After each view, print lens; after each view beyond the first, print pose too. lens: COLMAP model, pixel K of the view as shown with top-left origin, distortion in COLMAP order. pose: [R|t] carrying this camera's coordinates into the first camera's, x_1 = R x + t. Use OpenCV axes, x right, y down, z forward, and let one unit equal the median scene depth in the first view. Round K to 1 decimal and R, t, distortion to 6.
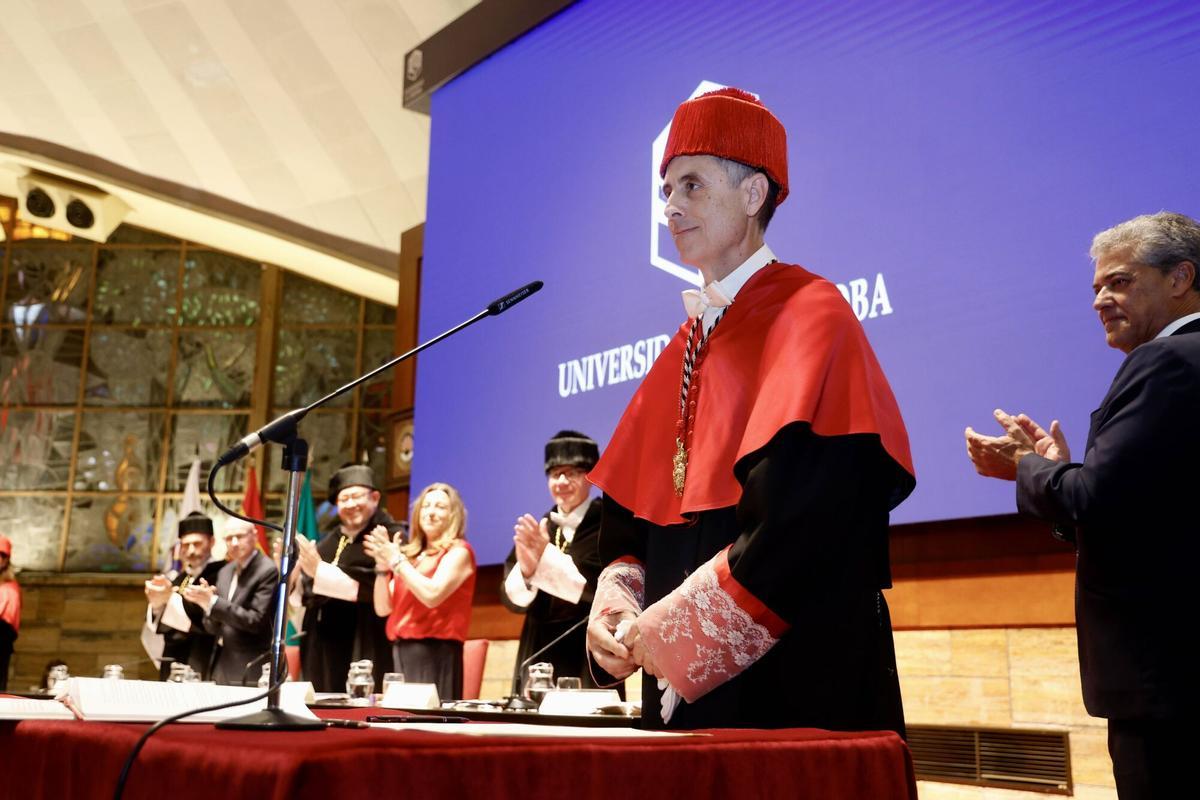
lens RADIAL K [[1352.2, 0, 600.0], [0, 1352.2, 400.0], [0, 0, 1]] dist [0.090960, -0.002585]
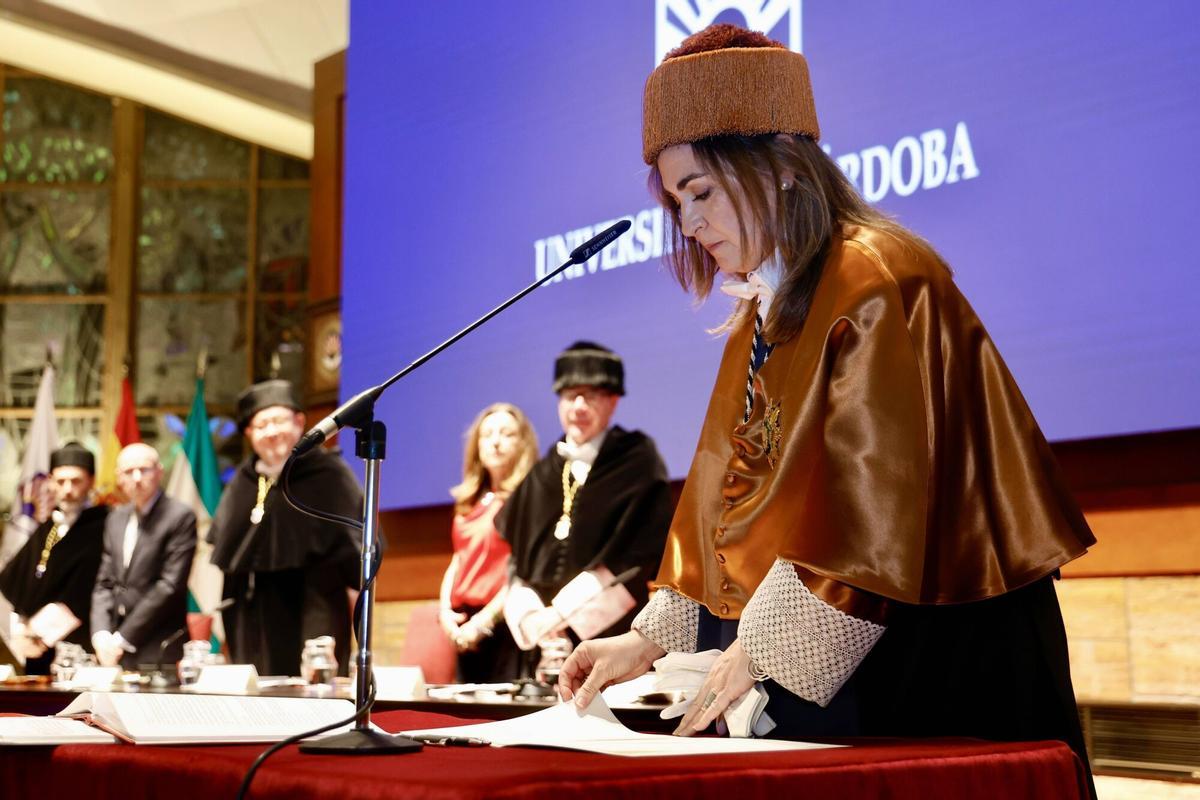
lens RADIAL K [[1810.9, 0, 611.9], [0, 1810.9, 393.7], [0, 0, 1]] dist [0.214517, 0.055464]
pose [[0.999393, -0.016798, 0.030527, -0.012281], [0.014577, 0.997329, 0.071567, -0.008165], [-0.031648, -0.071079, 0.996969, -0.019465]]
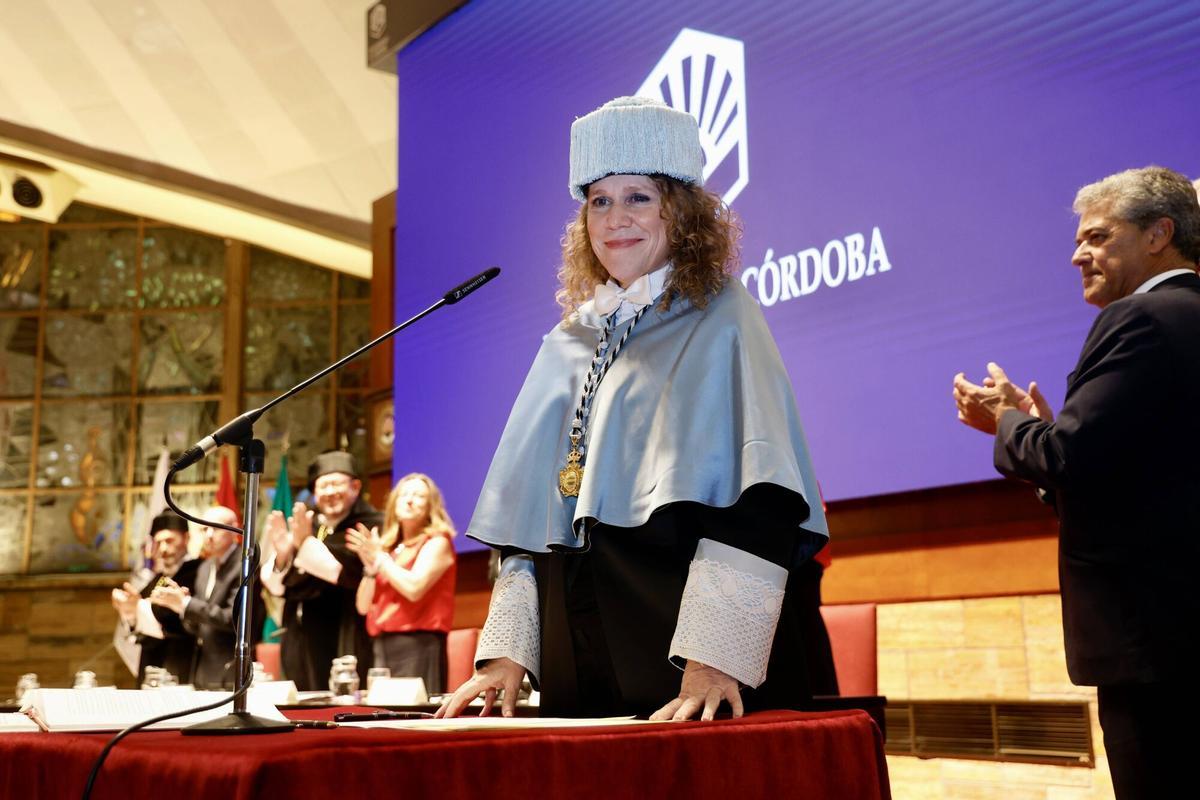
lens RADIAL K [[1442.7, 0, 596.9], [0, 1442.7, 398.6], [0, 0, 1]] dist [0.133277, -0.033633]
pose [[0.999218, -0.039547, -0.000322, 0.003338], [0.039545, 0.998988, 0.021429, -0.001644], [-0.000526, -0.021425, 0.999770, -0.006688]]
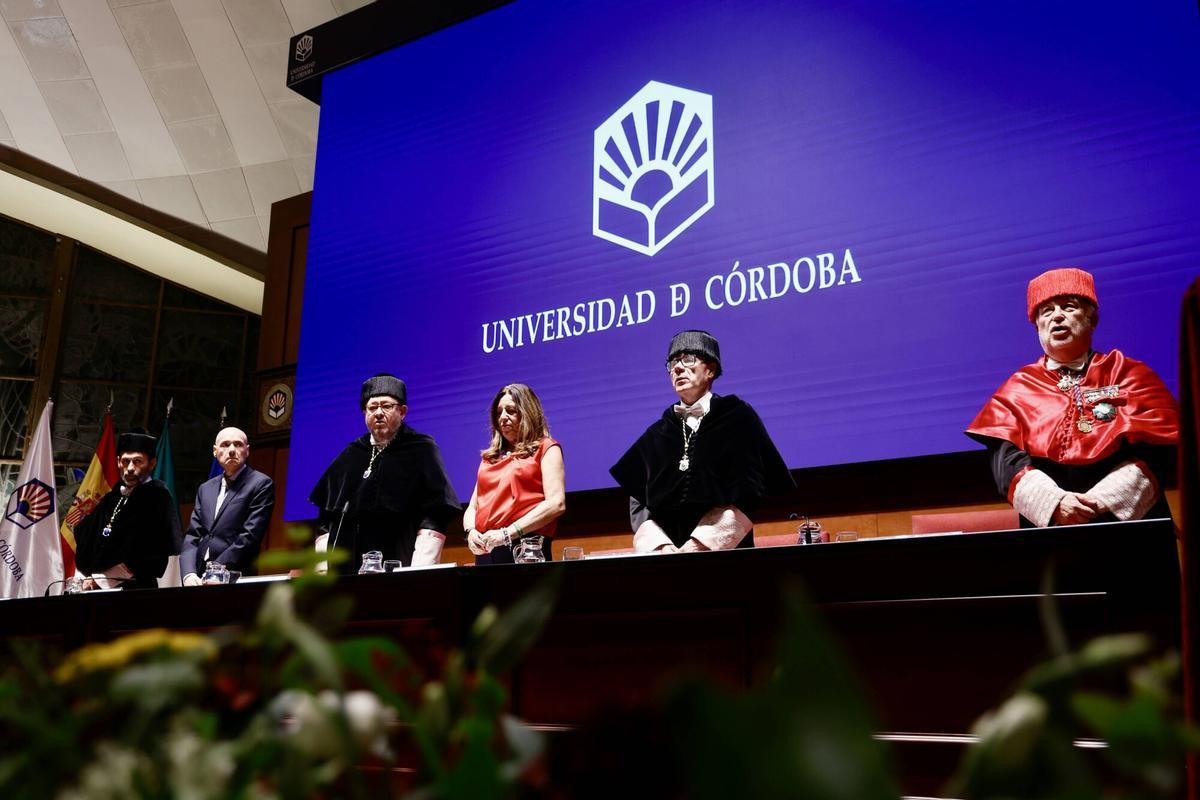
lens RADIAL K [[1109.1, 0, 602.0], [0, 1109.1, 393.4], [0, 0, 1]] dist [0.048454, 0.013161]
pose [[0.942787, 0.077603, 0.324238, -0.133856], [-0.060122, 0.996163, -0.063603, 0.047630], [-0.327930, 0.040471, 0.943835, 0.084233]]
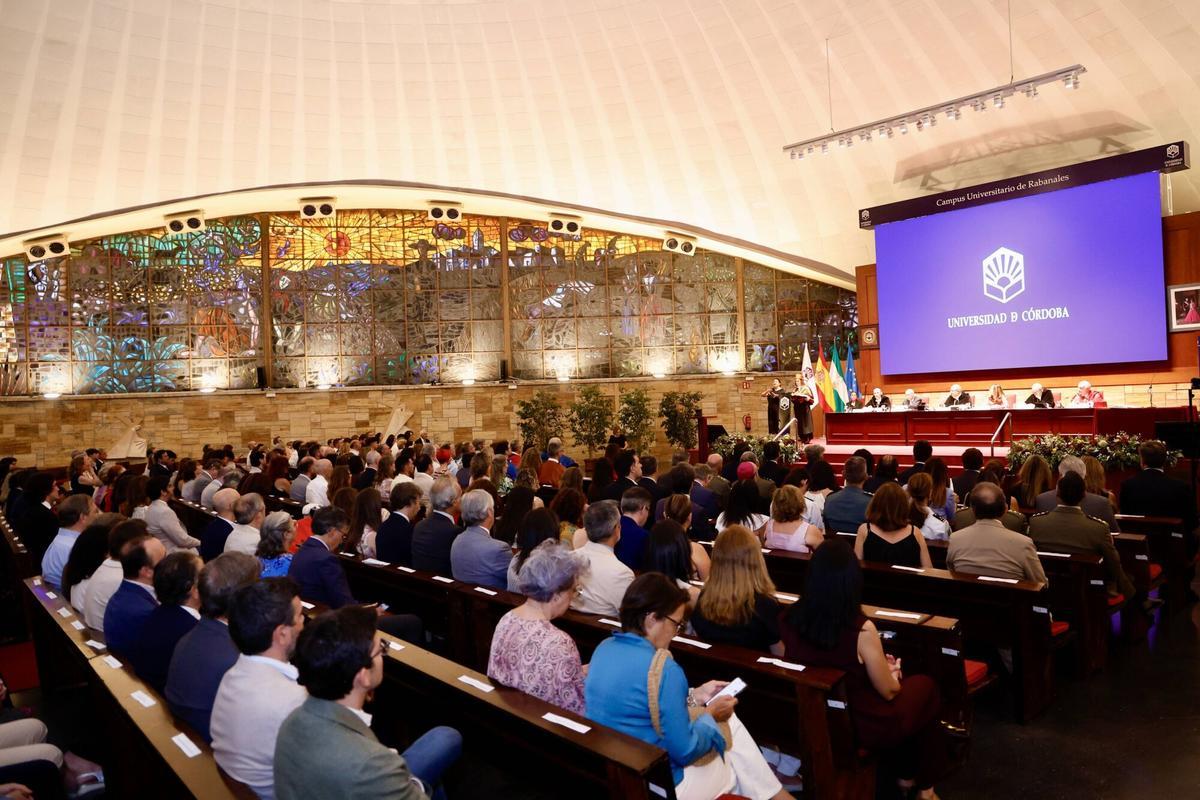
lens RADIAL K [[872.2, 0, 600.0], [0, 872.2, 400.0], [0, 0, 1]] dist [-0.045733, 0.000705]
pose [[0.995428, -0.059150, 0.074992, -0.692832], [0.042530, 0.977525, 0.206486, -0.200861], [-0.085520, -0.202352, 0.975572, -0.745722]]
